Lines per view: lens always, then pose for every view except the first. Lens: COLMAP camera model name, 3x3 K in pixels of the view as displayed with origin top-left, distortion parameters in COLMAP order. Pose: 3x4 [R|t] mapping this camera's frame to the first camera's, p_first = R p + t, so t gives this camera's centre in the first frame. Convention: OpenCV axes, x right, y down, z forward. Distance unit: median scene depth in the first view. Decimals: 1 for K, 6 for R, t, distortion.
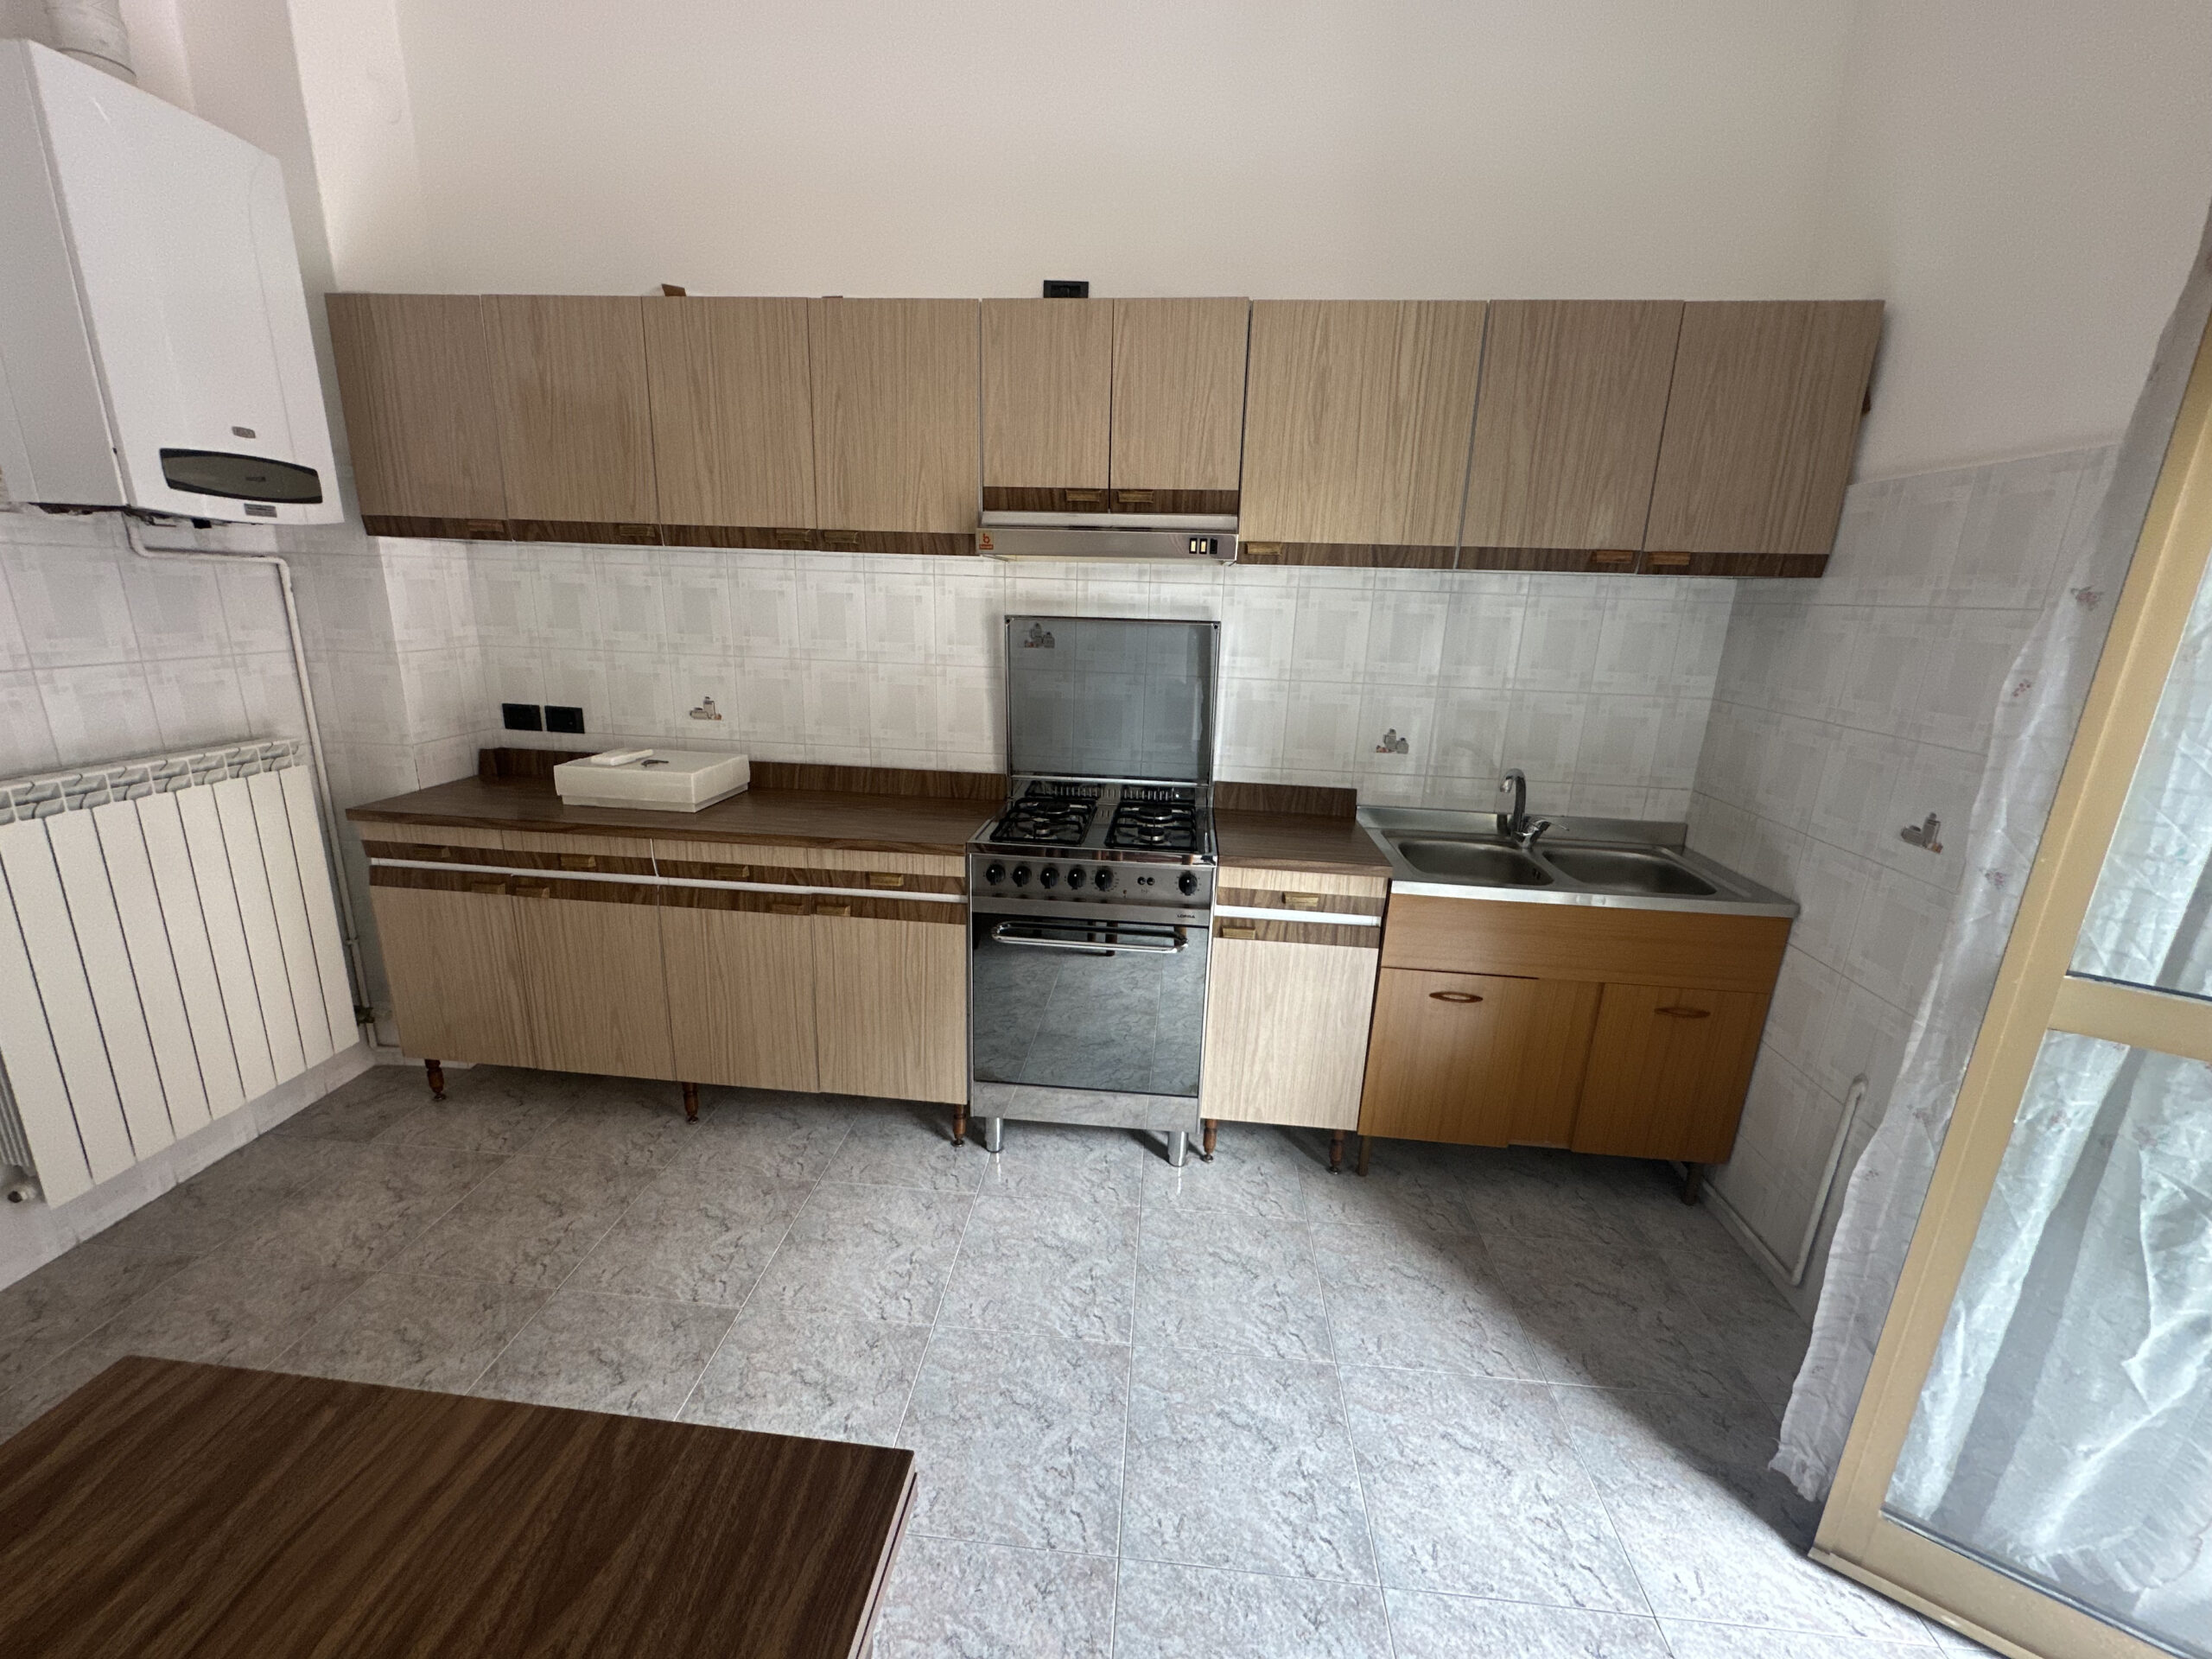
lens RADIAL K [[883.9, 0, 1105.6], [0, 883.9, 827.5], [0, 0, 1]] dist [-0.005153, 0.001239]
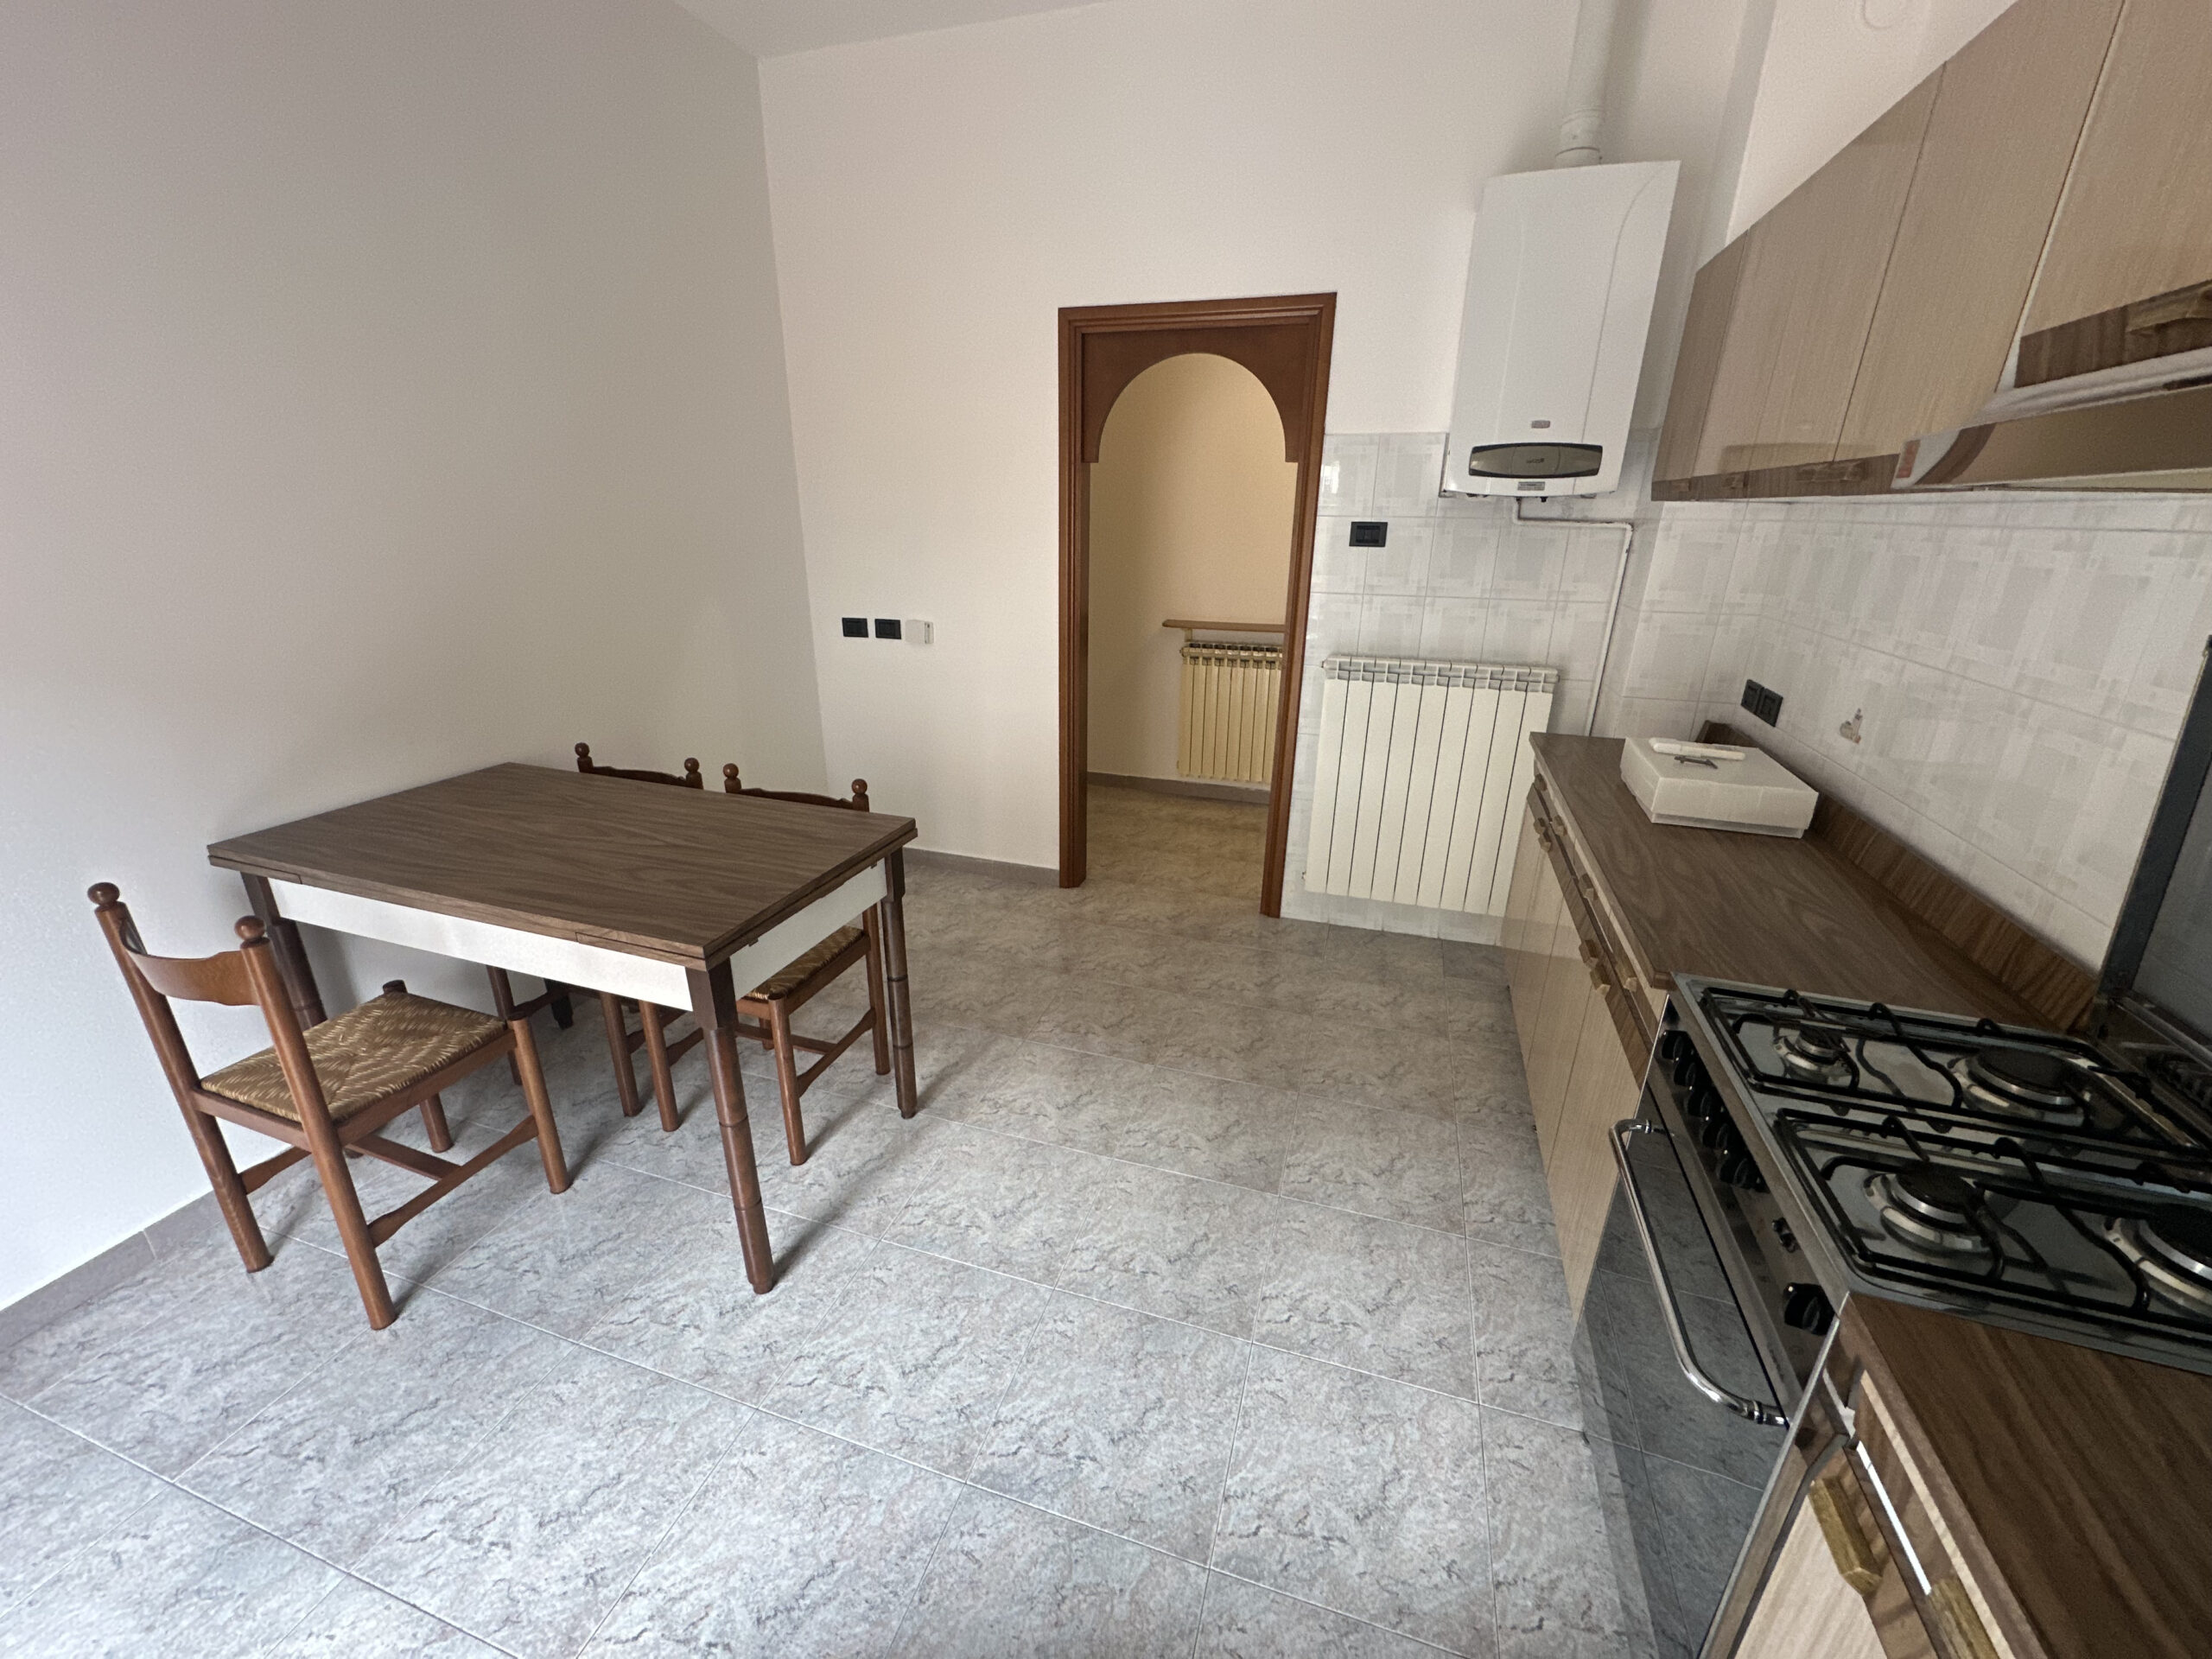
lens RADIAL K [[883.9, 0, 1103.9], [0, 883.9, 828.0], [0, 0, 1]] dist [-0.005153, 0.001239]
pose [[-0.228986, 0.297618, -0.926816, 0.414996], [-0.271827, 0.894688, 0.354461, -0.161517], [0.934706, 0.333100, -0.123970, 0.597178]]
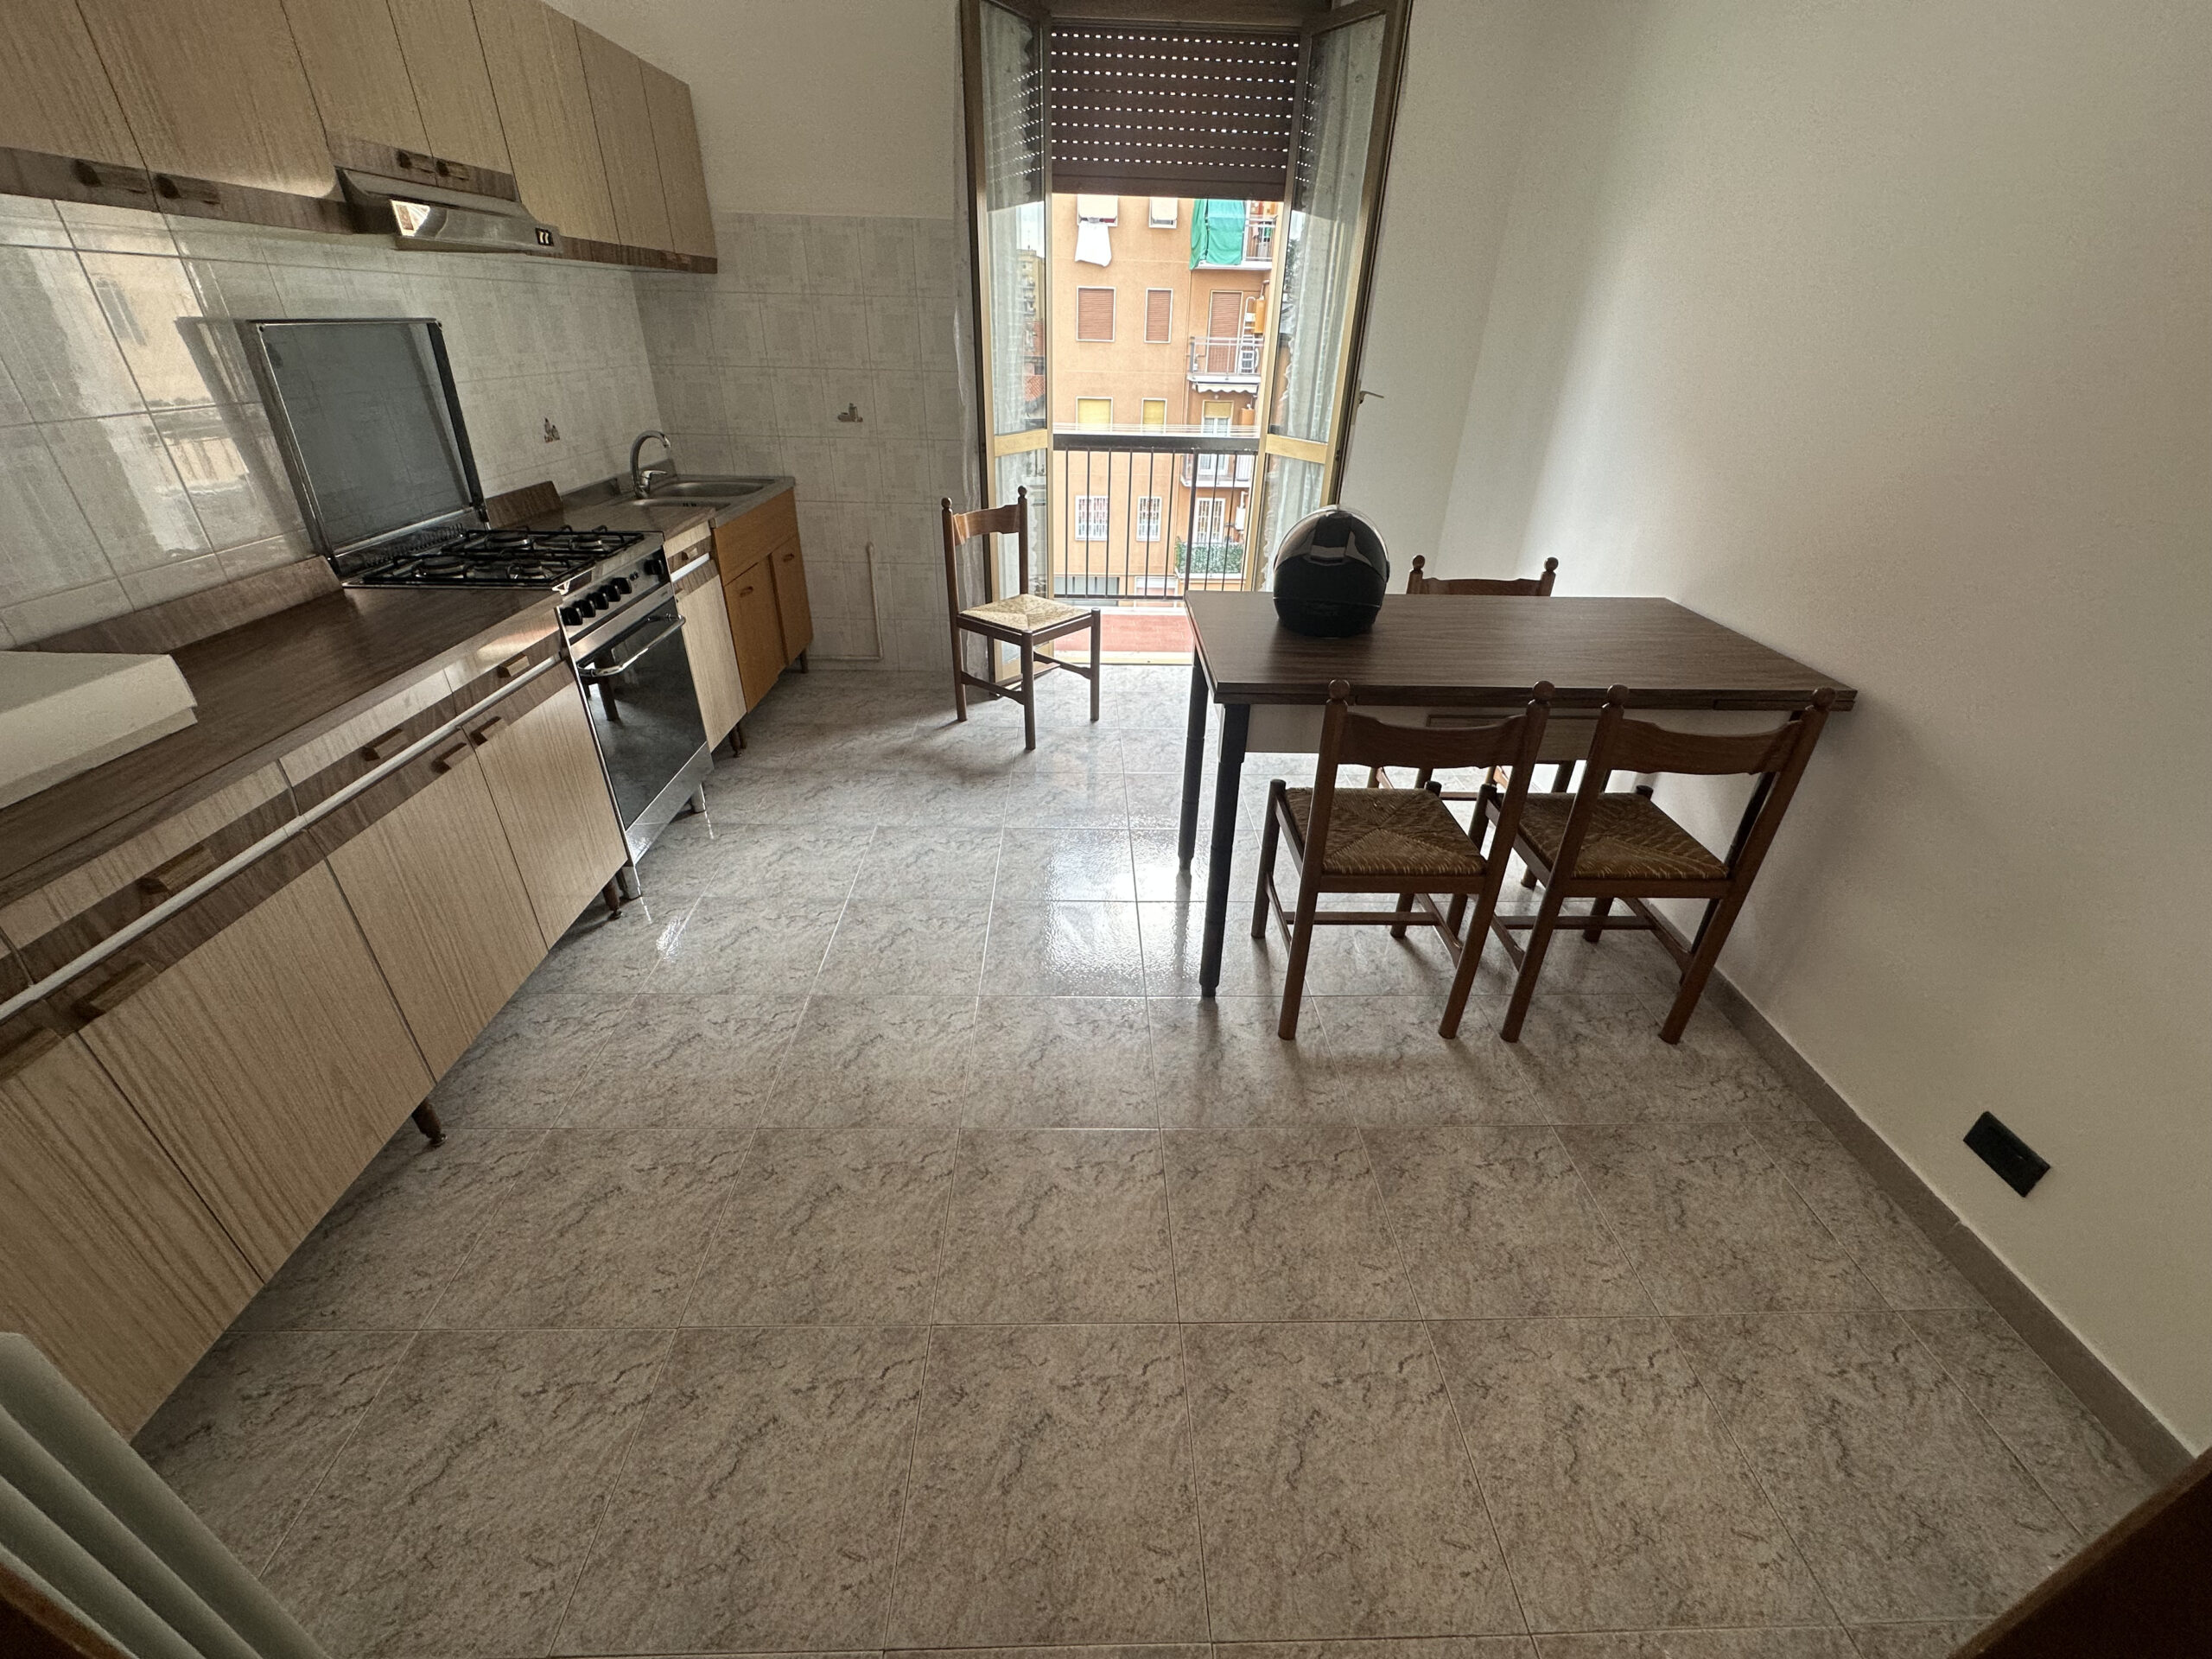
lens RADIAL K [[883.9, 0, 1103.6], [0, 883.9, 828.1], [0, 0, 1]] dist [-0.005153, 0.001239]
pose [[-0.106069, -0.525905, 0.843904, -1.379336], [0.235747, 0.811194, 0.535151, -0.170140], [-0.966009, 0.255711, 0.037938, 0.556142]]
